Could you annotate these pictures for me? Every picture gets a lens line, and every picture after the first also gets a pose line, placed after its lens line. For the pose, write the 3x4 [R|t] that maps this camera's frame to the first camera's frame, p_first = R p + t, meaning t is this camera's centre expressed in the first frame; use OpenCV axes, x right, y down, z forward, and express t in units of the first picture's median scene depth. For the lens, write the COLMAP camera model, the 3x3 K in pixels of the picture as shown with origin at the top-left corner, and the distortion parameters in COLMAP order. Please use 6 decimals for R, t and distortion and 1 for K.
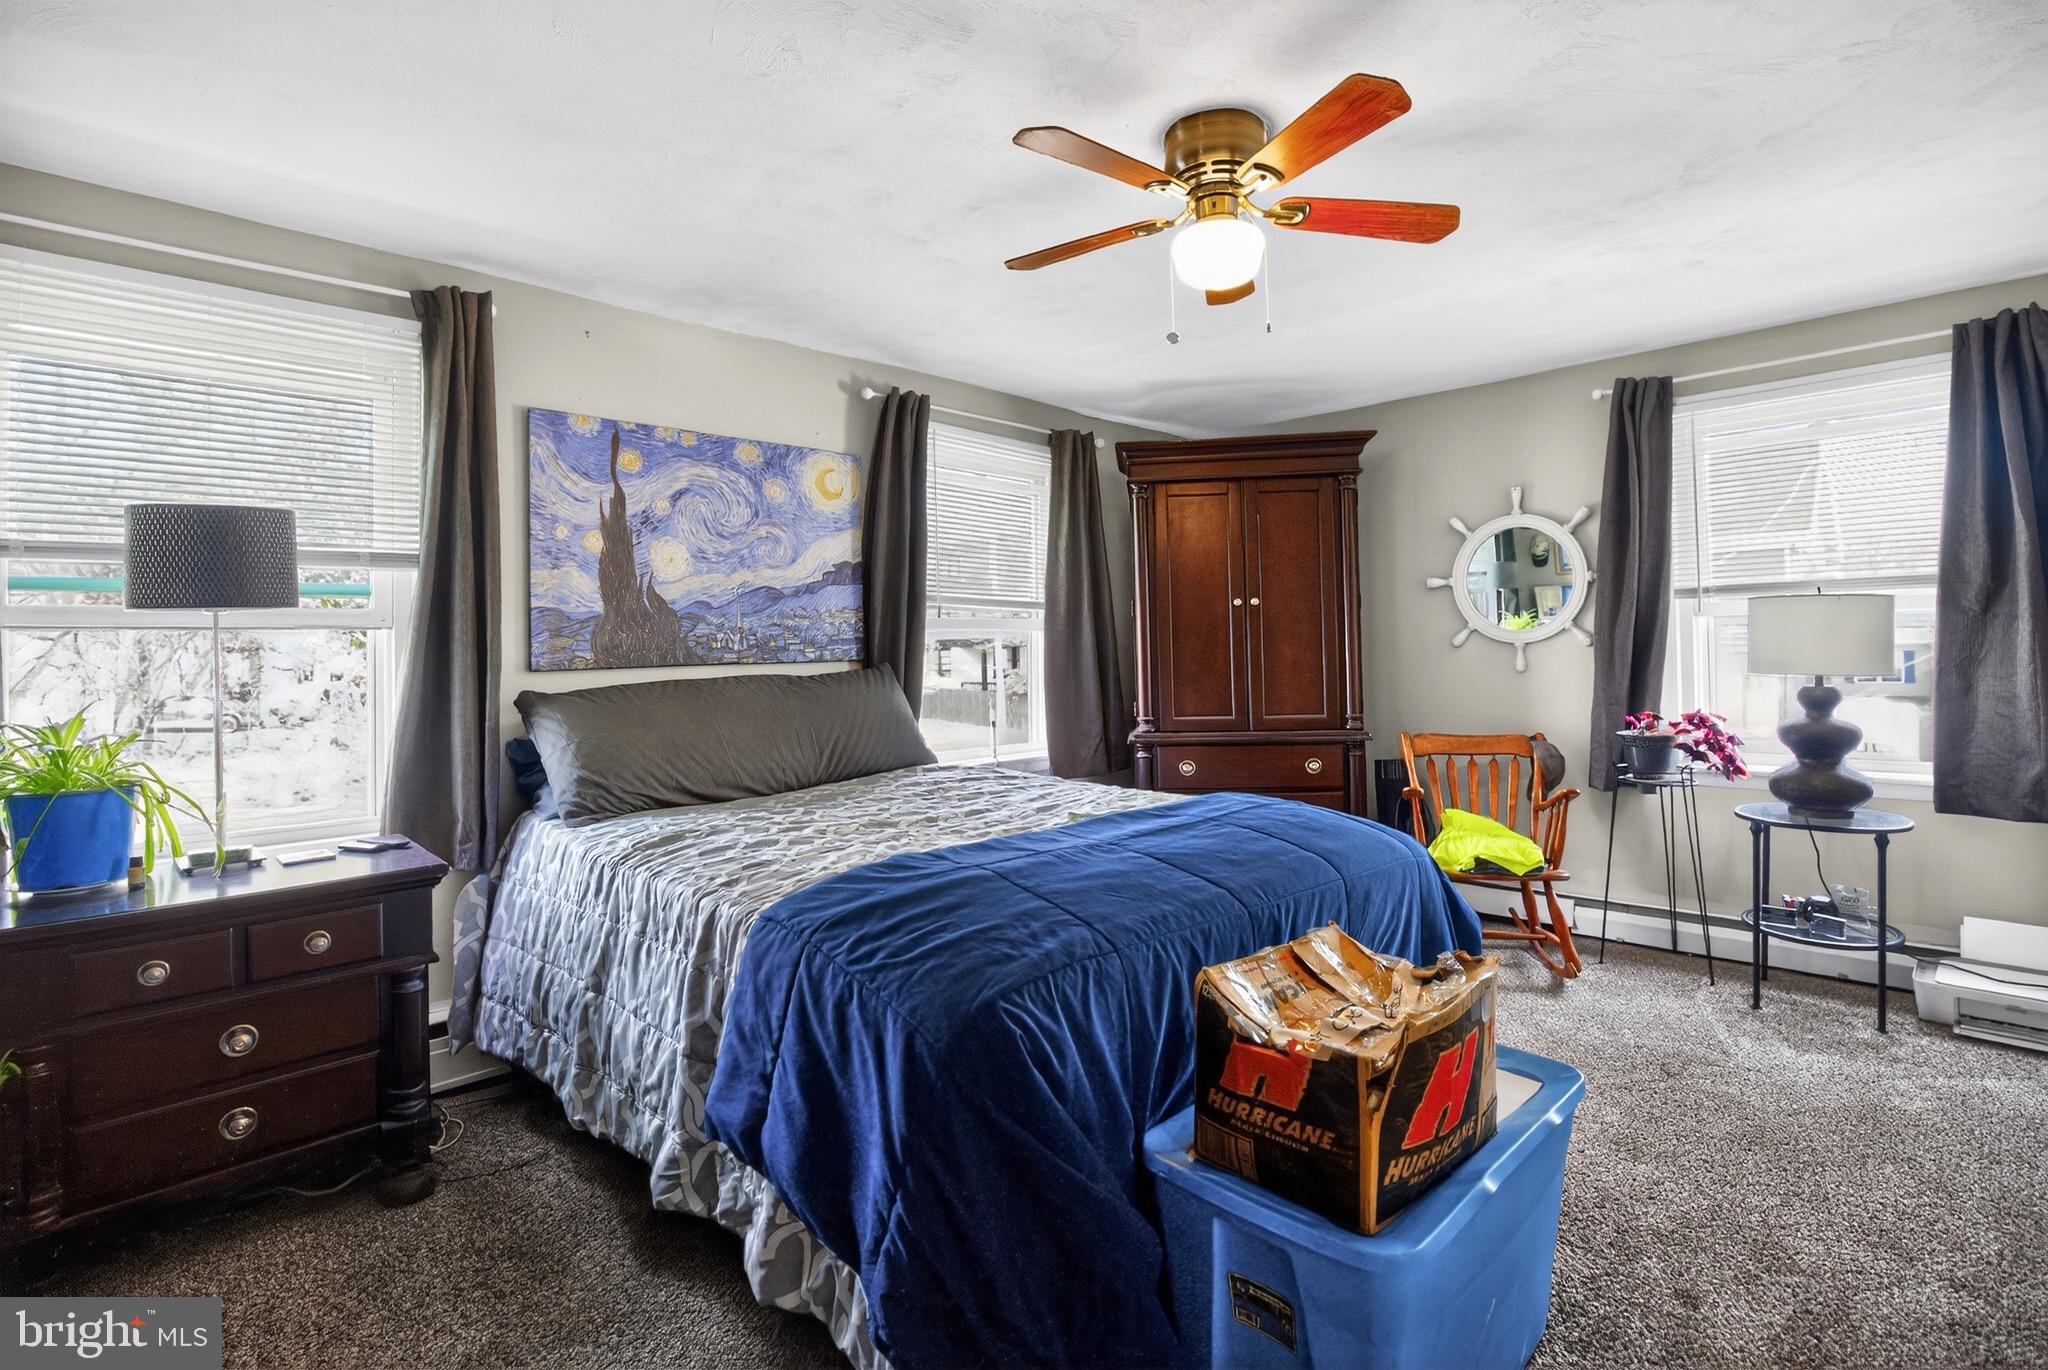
lens RADIAL K [[945.2, 0, 1023.1], [0, 945.2, 653.9], [0, 0, 1]] dist [-0.055004, 0.000150]
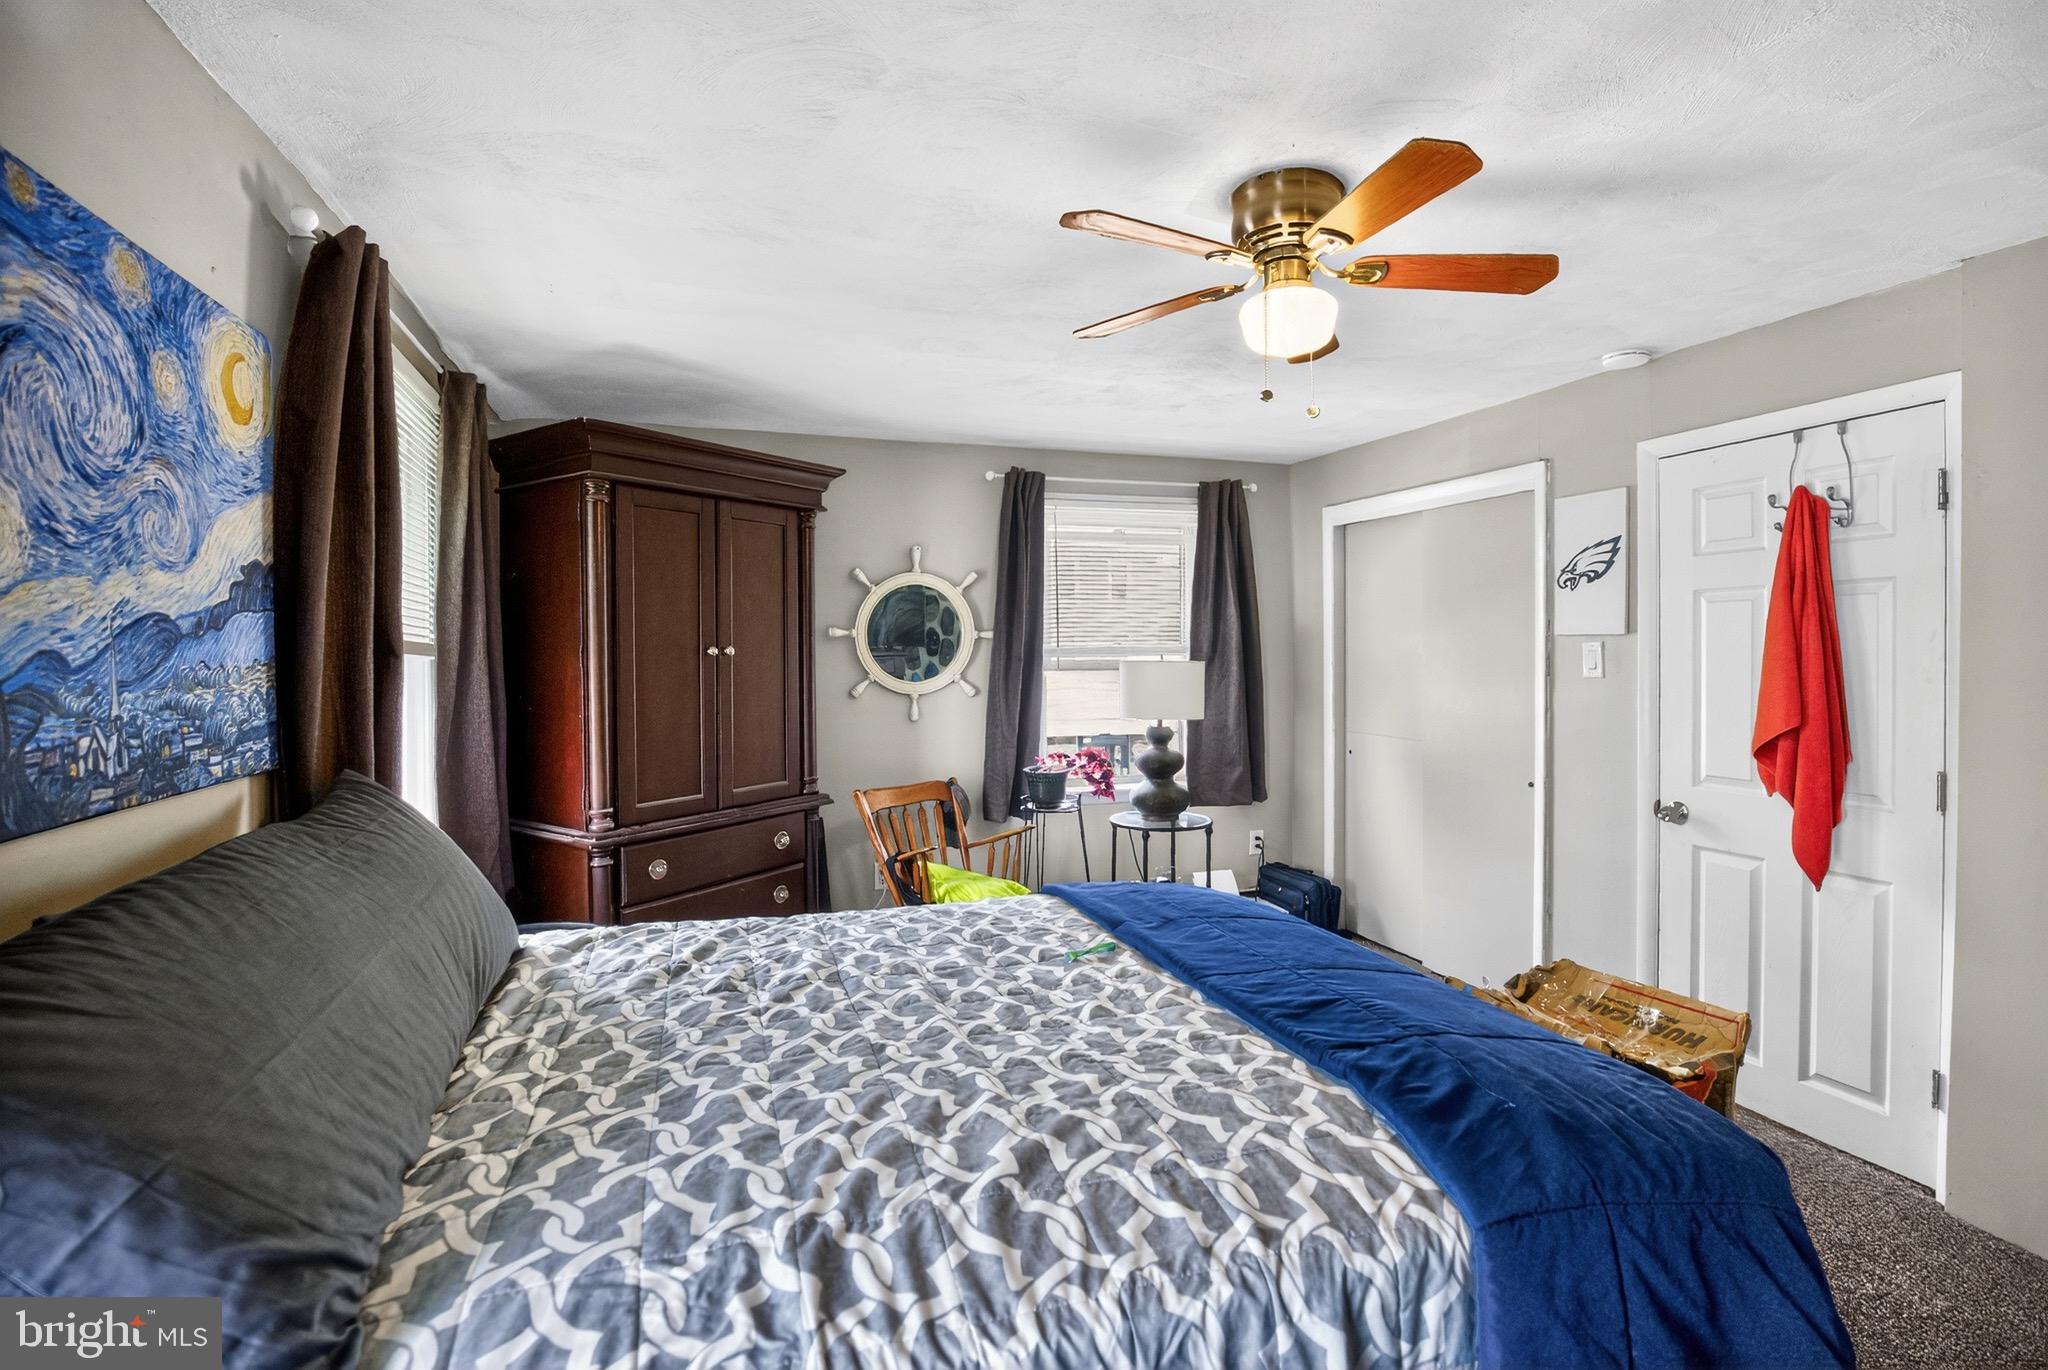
lens RADIAL K [[986.1, 0, 1030.5], [0, 986.1, 678.0], [0, 0, 1]] dist [-0.038325, 0.000498]
pose [[0.404453, -0.010130, 0.914503, -0.493617], [0.003298, 0.999948, 0.009618, -0.045836], [-0.914553, -0.000874, 0.404465, 0.484309]]
